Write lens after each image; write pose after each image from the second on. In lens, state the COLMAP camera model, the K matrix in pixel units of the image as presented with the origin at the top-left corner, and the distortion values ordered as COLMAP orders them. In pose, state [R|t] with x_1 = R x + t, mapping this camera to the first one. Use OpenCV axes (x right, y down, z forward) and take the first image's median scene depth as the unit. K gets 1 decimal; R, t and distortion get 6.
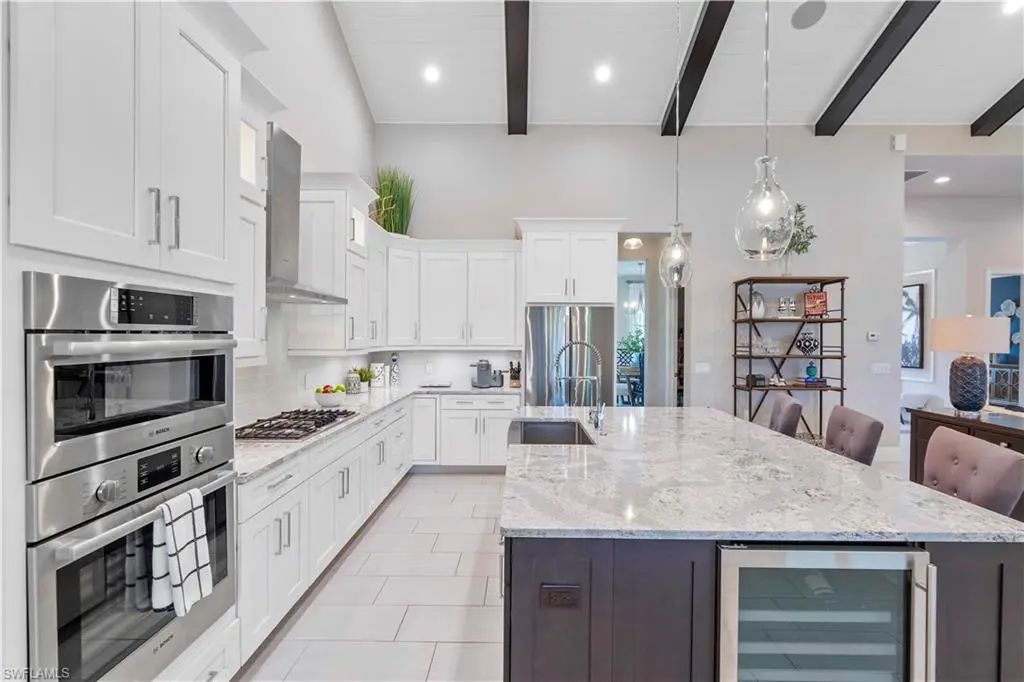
lens RADIAL K [[468.3, 0, 512.9], [0, 468.3, 339.9], [0, 0, 1]] dist [-0.008618, 0.004727]
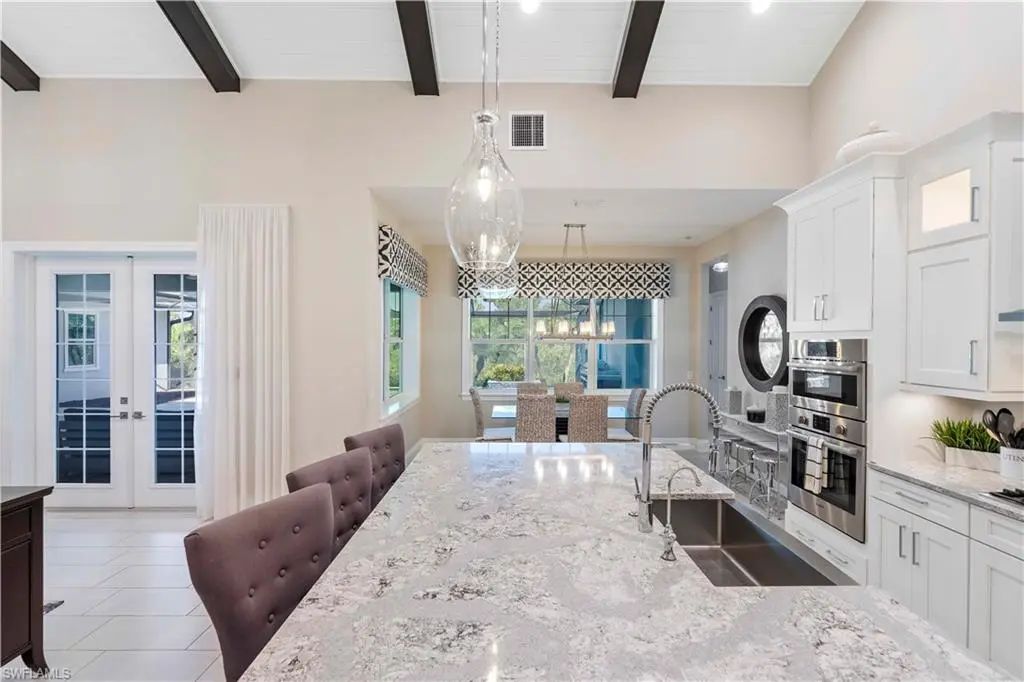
lens RADIAL K [[468.3, 0, 513.9], [0, 468.3, 340.9], [0, 0, 1]] dist [-0.008618, 0.004727]
pose [[-0.999565, -0.008192, -0.028339, 0.203906], [-0.008496, 0.999908, 0.010612, -0.032231], [0.028250, 0.010848, -0.999542, 0.867113]]
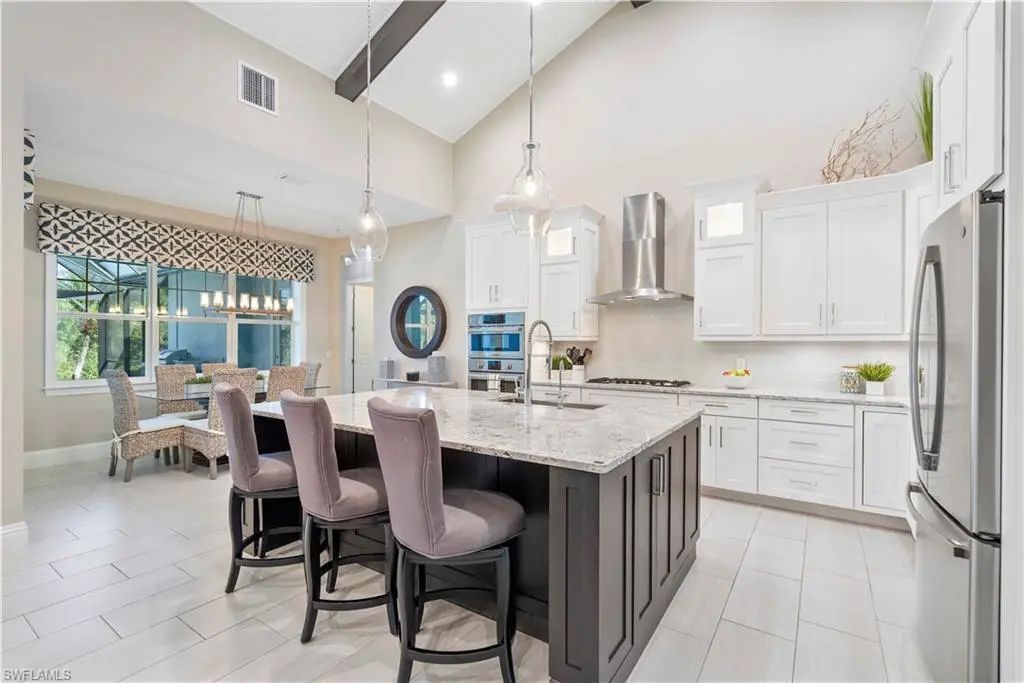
lens RADIAL K [[468.3, 0, 510.3], [0, 468.3, 343.7], [0, 0, 1]] dist [-0.008618, 0.004727]
pose [[-0.544997, -0.003701, -0.838430, 0.584407], [-0.012690, 0.999912, 0.003835, 0.027684], [0.838342, 0.012729, -0.544996, 0.832784]]
